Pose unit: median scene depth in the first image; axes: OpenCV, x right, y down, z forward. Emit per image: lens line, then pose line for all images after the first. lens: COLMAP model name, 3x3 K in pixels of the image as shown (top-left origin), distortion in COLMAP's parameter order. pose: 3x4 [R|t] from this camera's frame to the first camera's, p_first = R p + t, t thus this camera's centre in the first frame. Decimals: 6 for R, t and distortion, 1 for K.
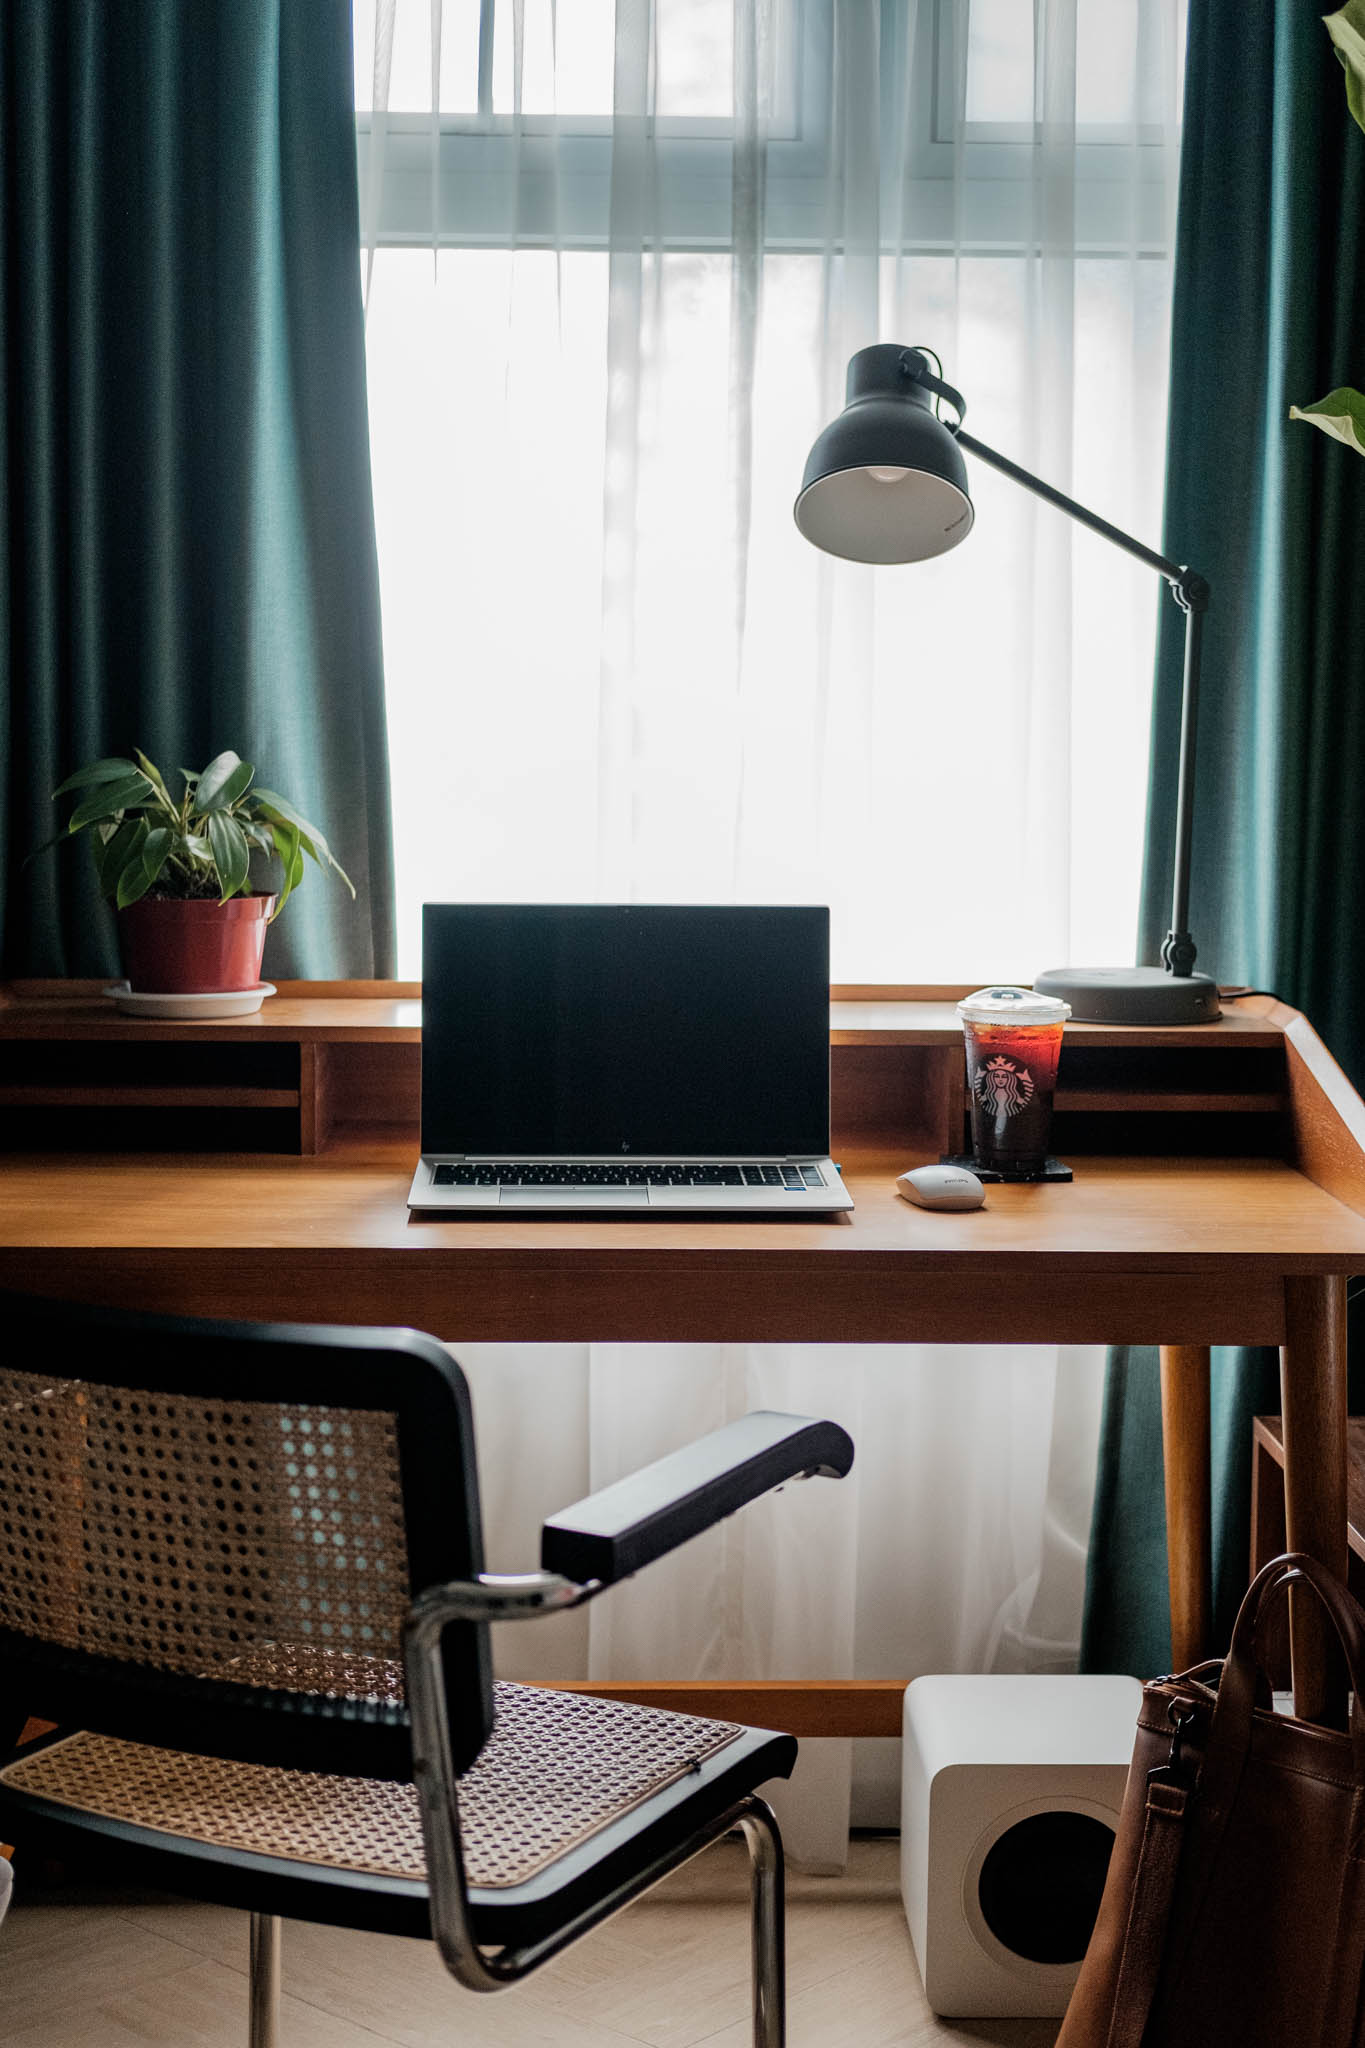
lens RADIAL K [[3160.0, 0, 682.5], [0, 3160.0, 1024.0], [0, 0, 1]] dist [-0.029732, 0.076179]
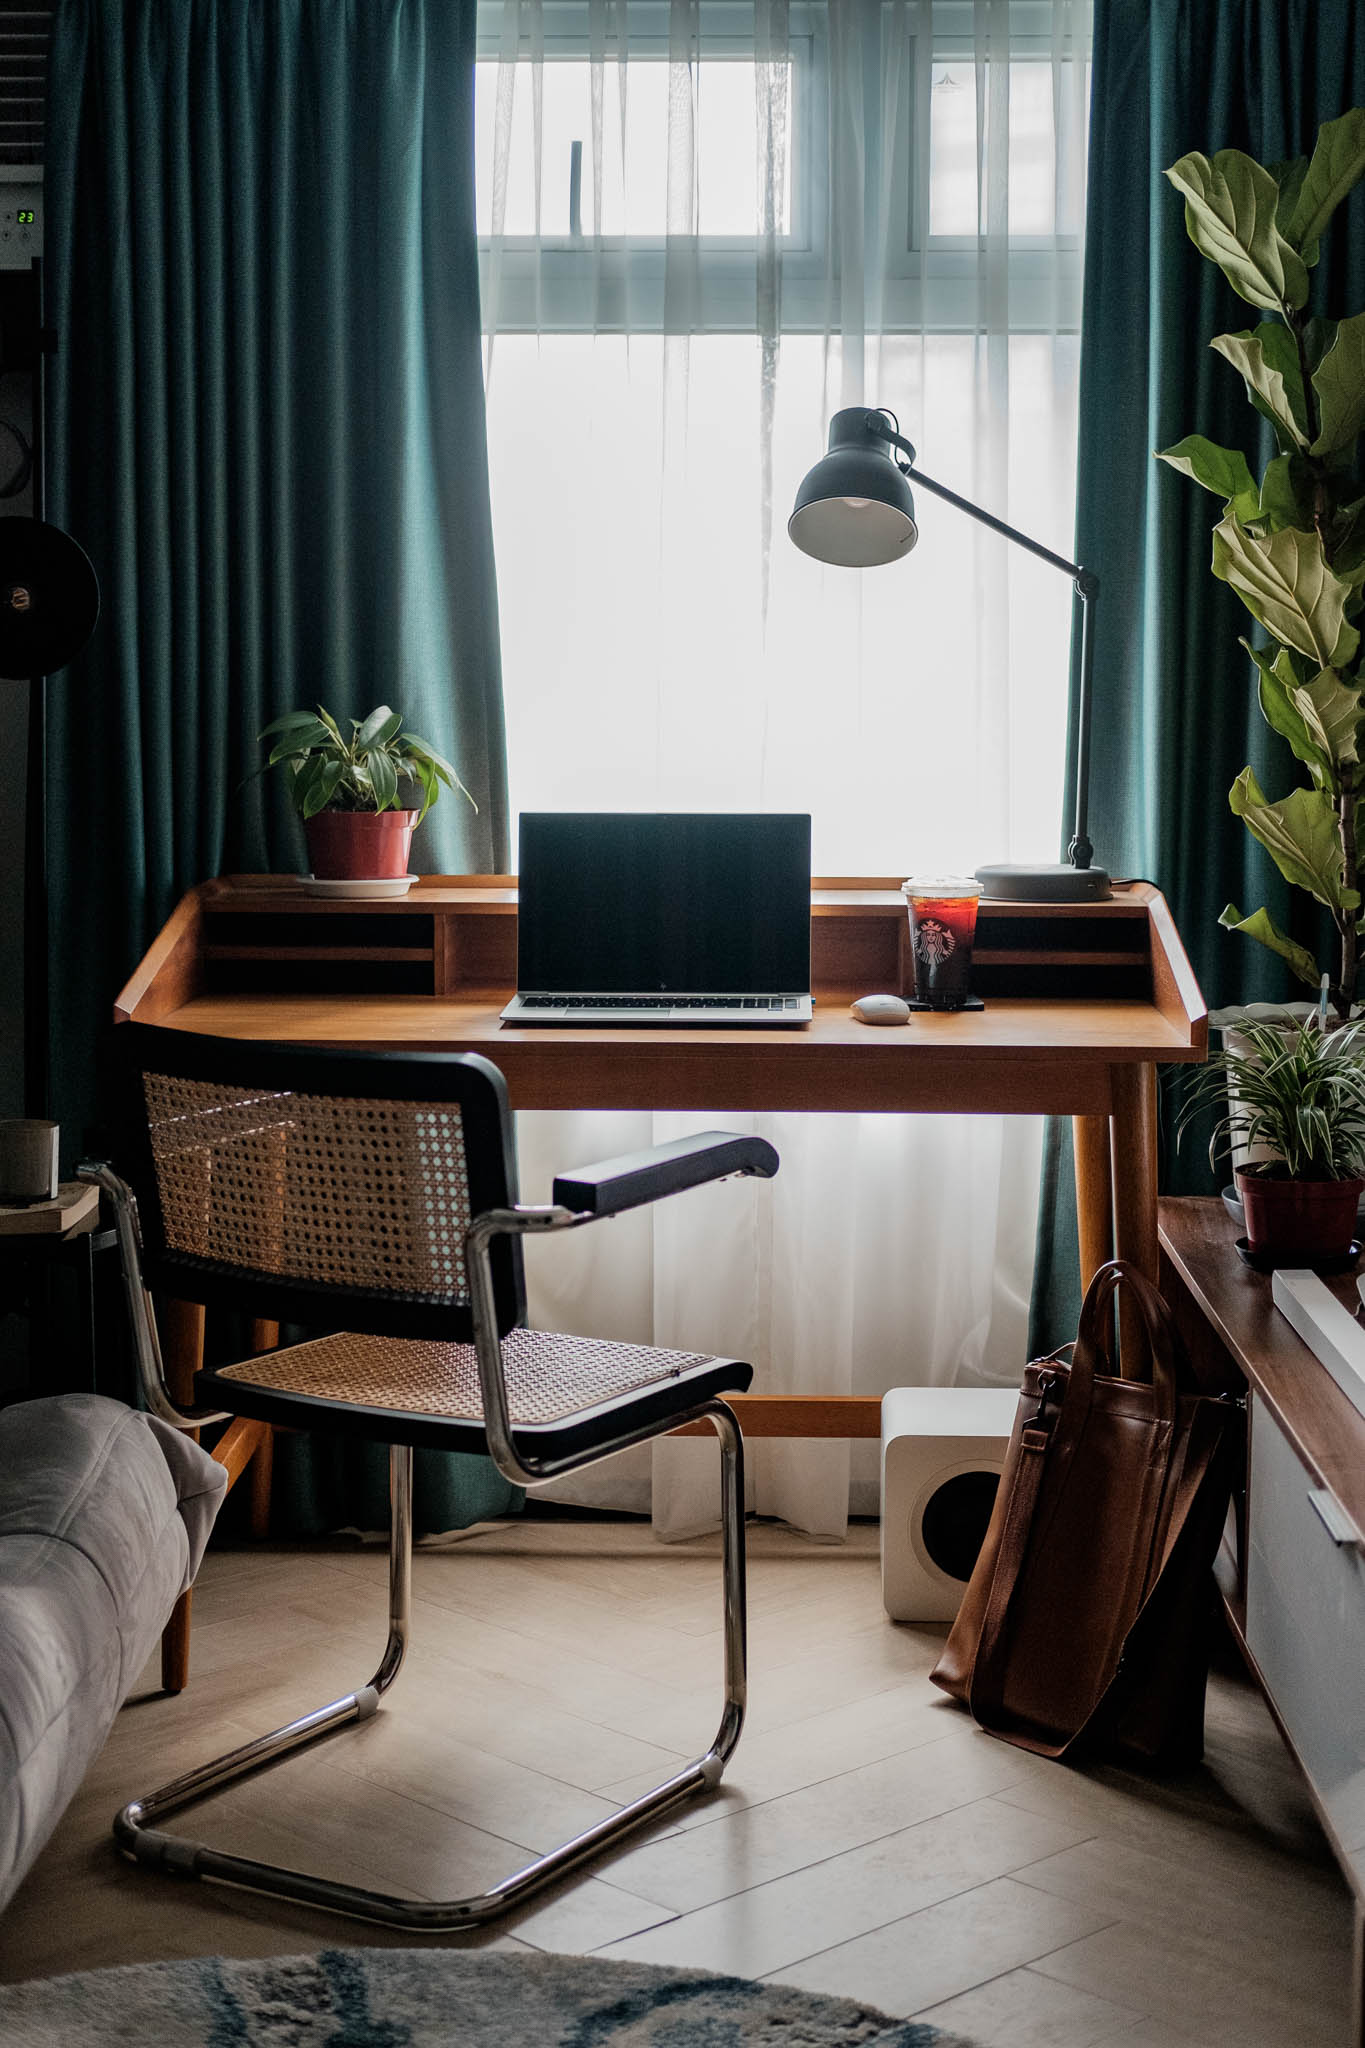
lens RADIAL K [[3072.5, 0, 682.5], [0, 3072.5, 1024.0], [0, 0, 1]] dist [-0.013454, 0.104668]
pose [[0.997740, 0.001058, -0.067188, 0.078866], [-0.000581, 0.999975, 0.007111, 0.044274], [0.067193, -0.007056, 0.997715, -0.342445]]
